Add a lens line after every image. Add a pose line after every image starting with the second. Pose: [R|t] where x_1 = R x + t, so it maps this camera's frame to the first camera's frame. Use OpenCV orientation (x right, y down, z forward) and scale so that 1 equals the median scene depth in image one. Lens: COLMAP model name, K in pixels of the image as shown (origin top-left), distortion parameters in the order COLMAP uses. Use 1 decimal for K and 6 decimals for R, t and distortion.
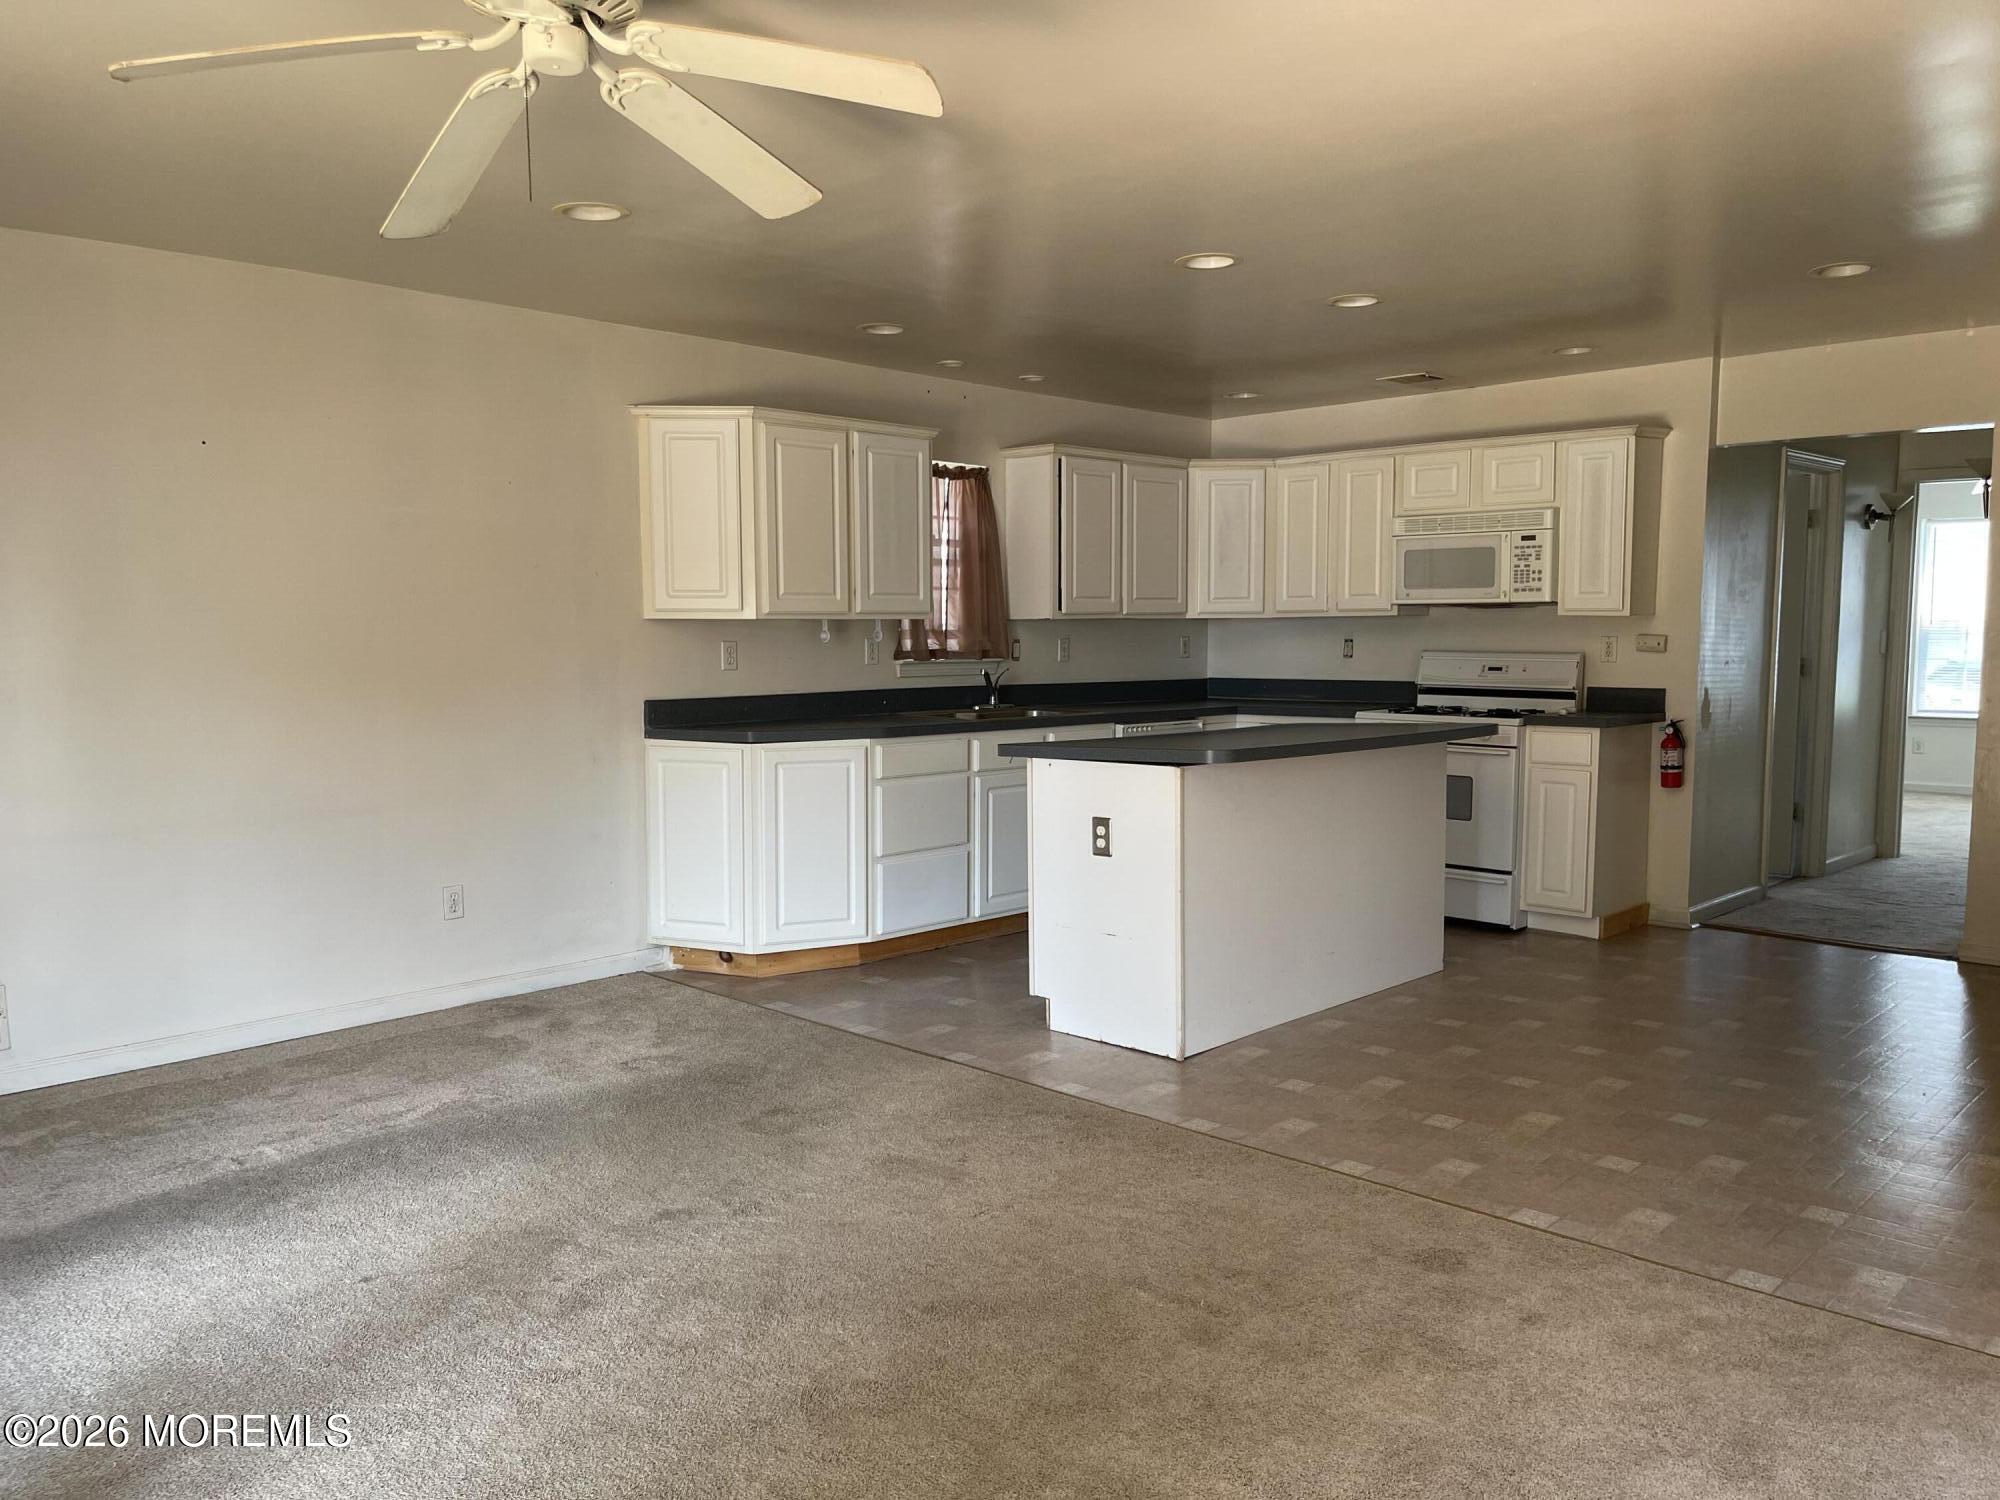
lens RADIAL K [[1464.3, 0, 1013.7], [0, 1464.3, 750.0], [0, 0, 1]] dist [0.058518, -0.061647]
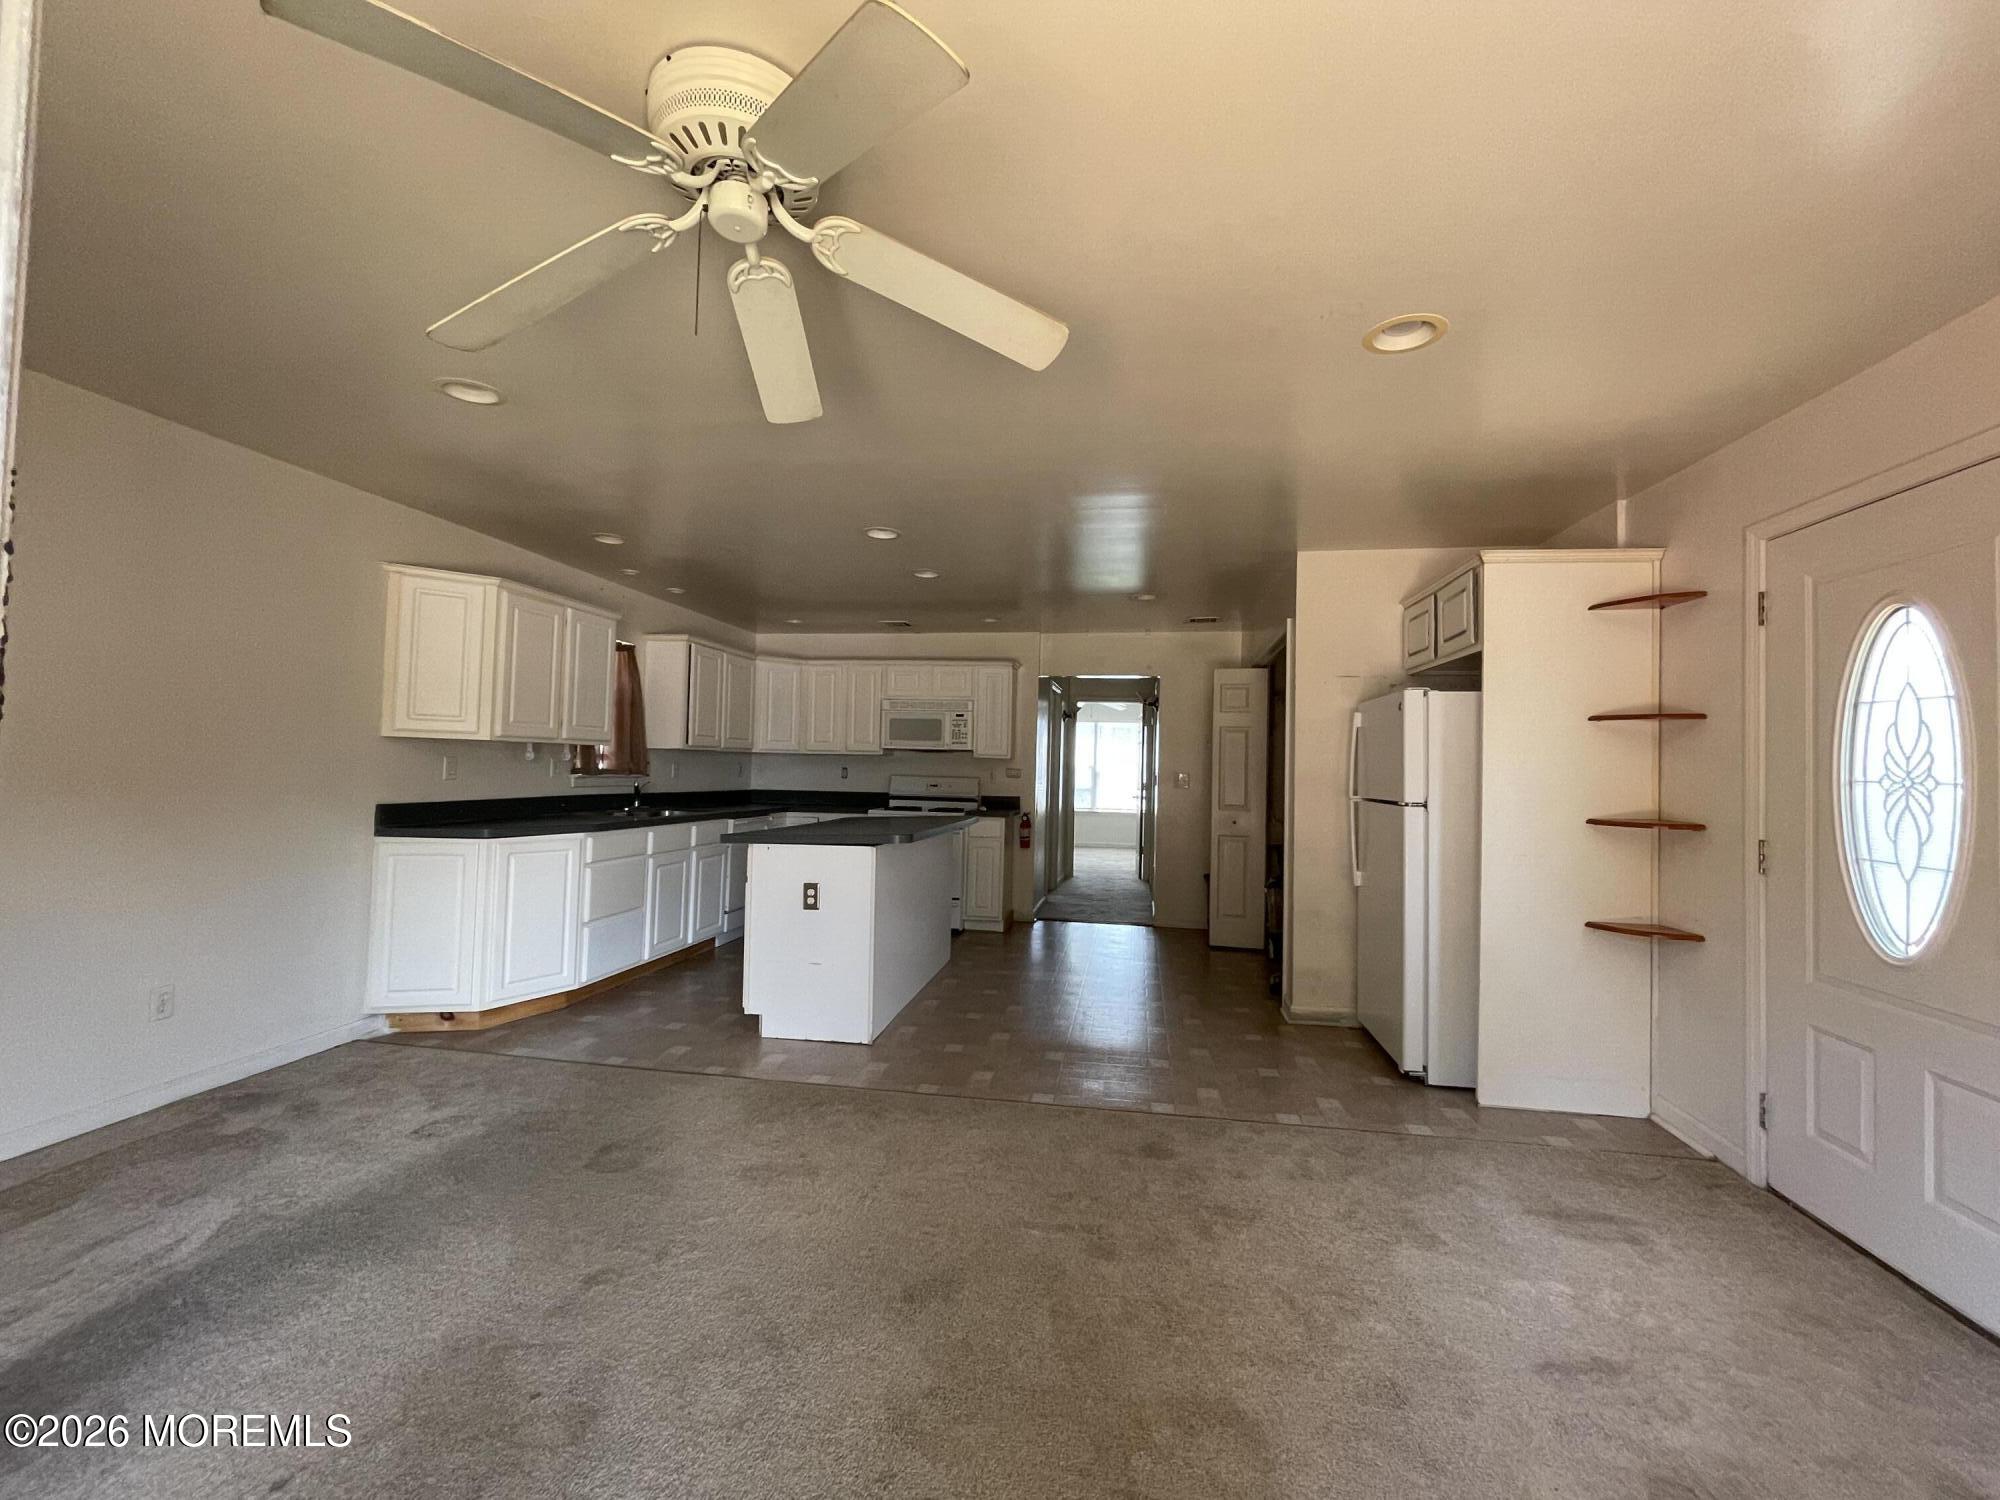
lens RADIAL K [[788.3, 0, 997.3], [0, 788.3, 743.9], [0, 0, 1]] dist [-0.001058, 0.000226]
pose [[0.826192, 0.040168, 0.561954, -0.169459], [0.020926, 0.994579, -0.101858, -0.006092], [-0.562999, 0.095914, 0.820873, 0.164066]]
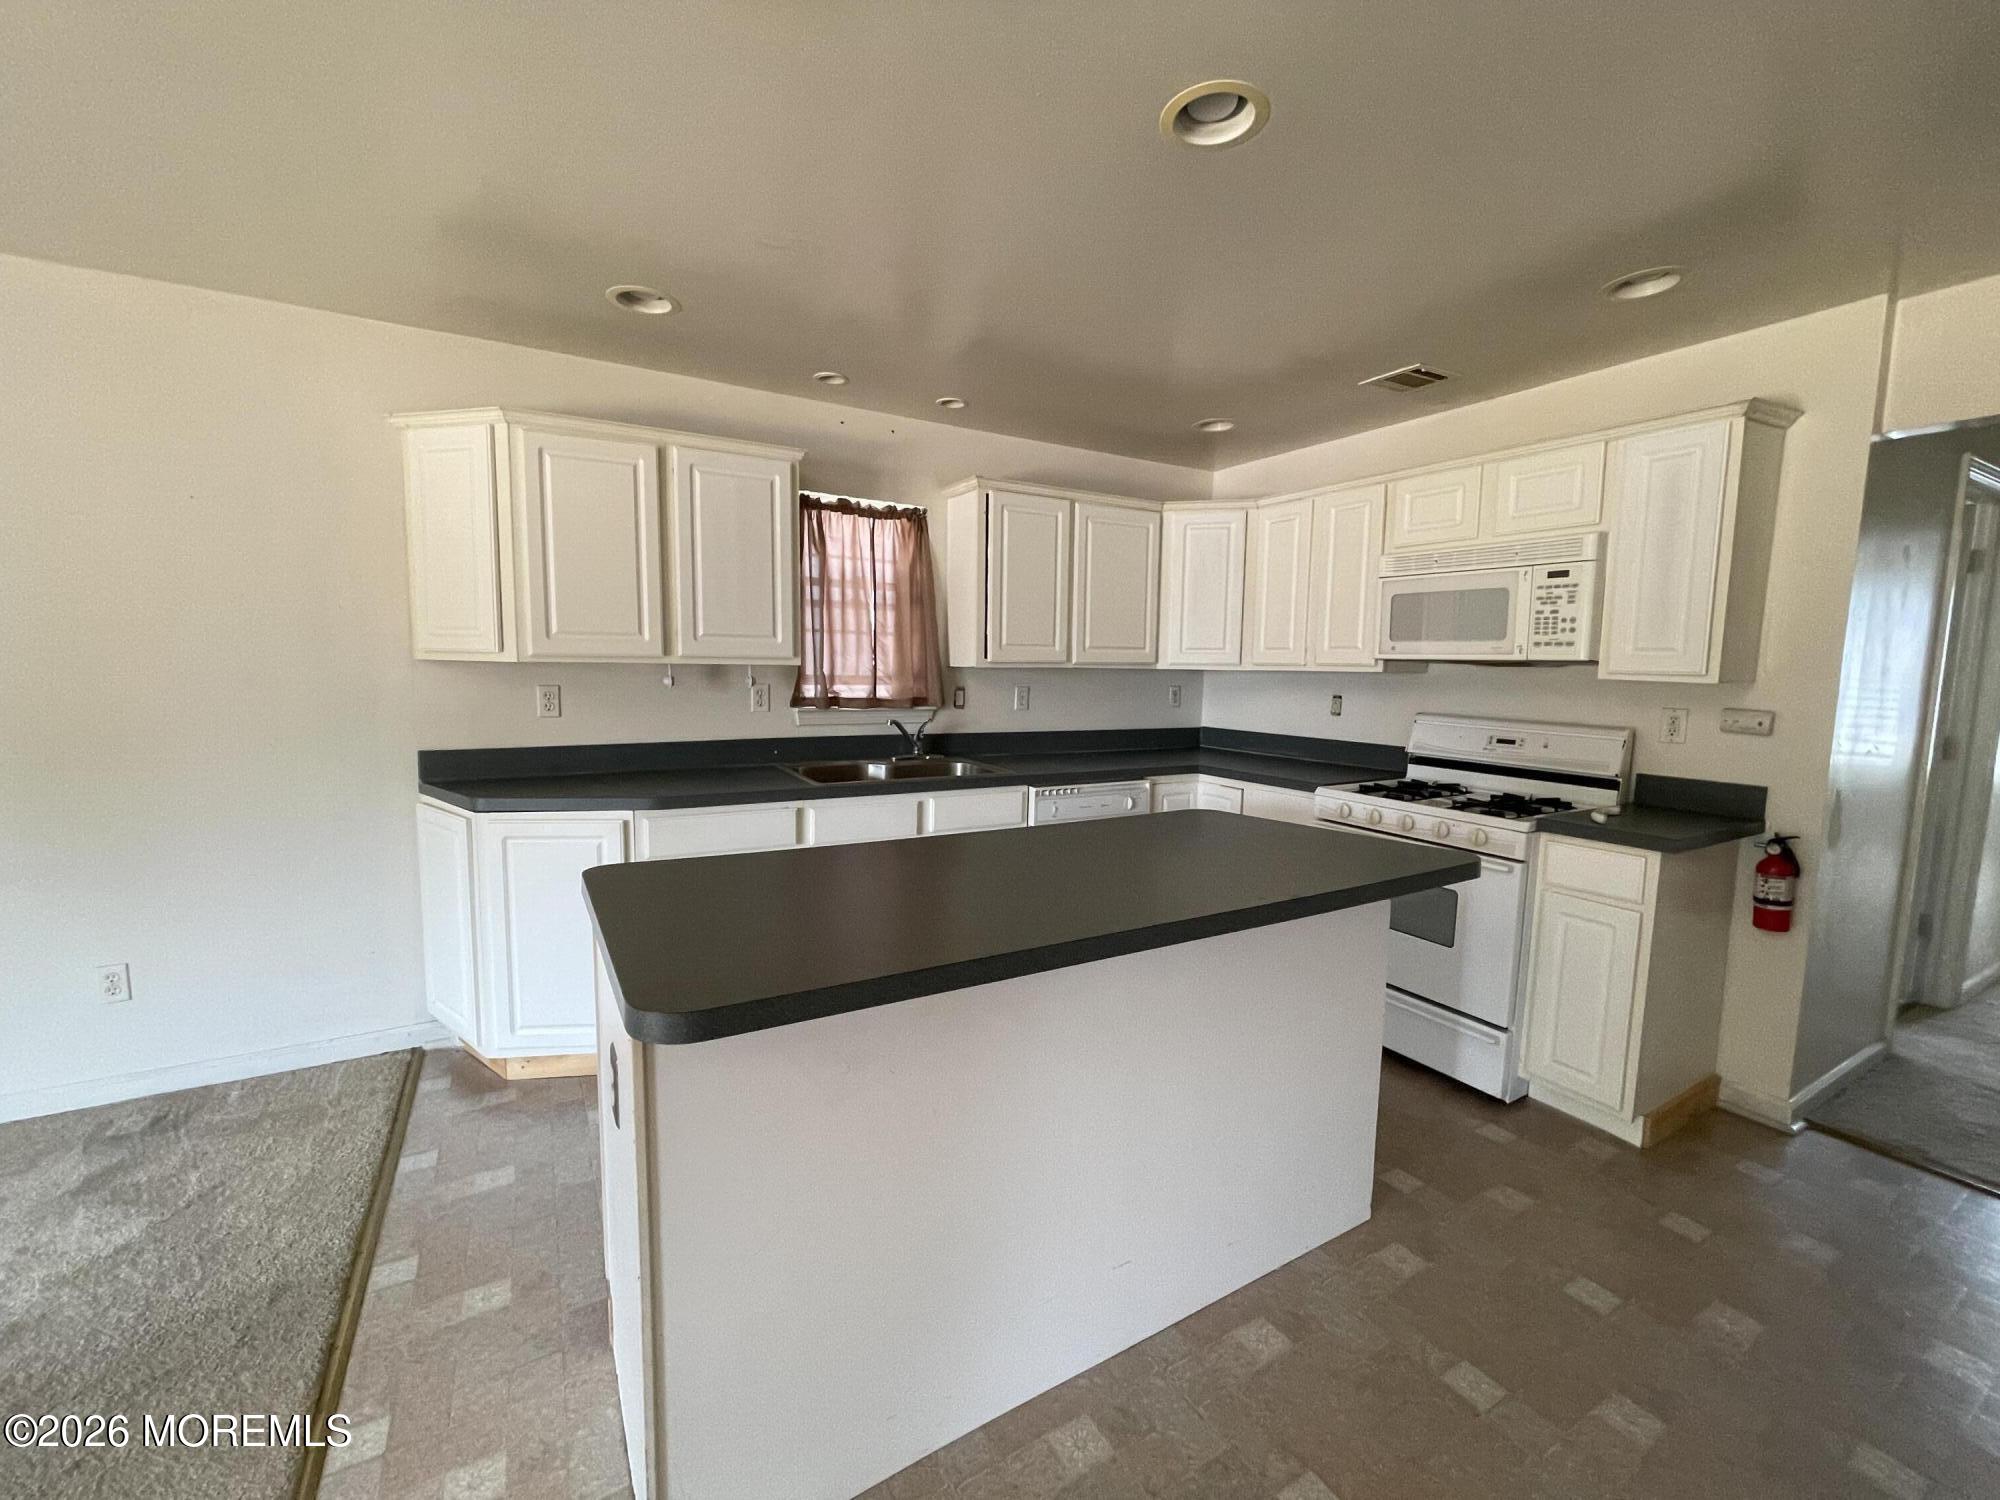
lens RADIAL K [[803.0, 0, 1018.4], [0, 803.0, 738.2], [0, 0, 1]] dist [0.001245, 0.000212]
pose [[0.963342, 0.045792, -0.264338, 0.199648], [-0.043318, 0.998946, 0.015184, -0.056053], [0.264755, -0.003177, 0.964311, 0.542239]]
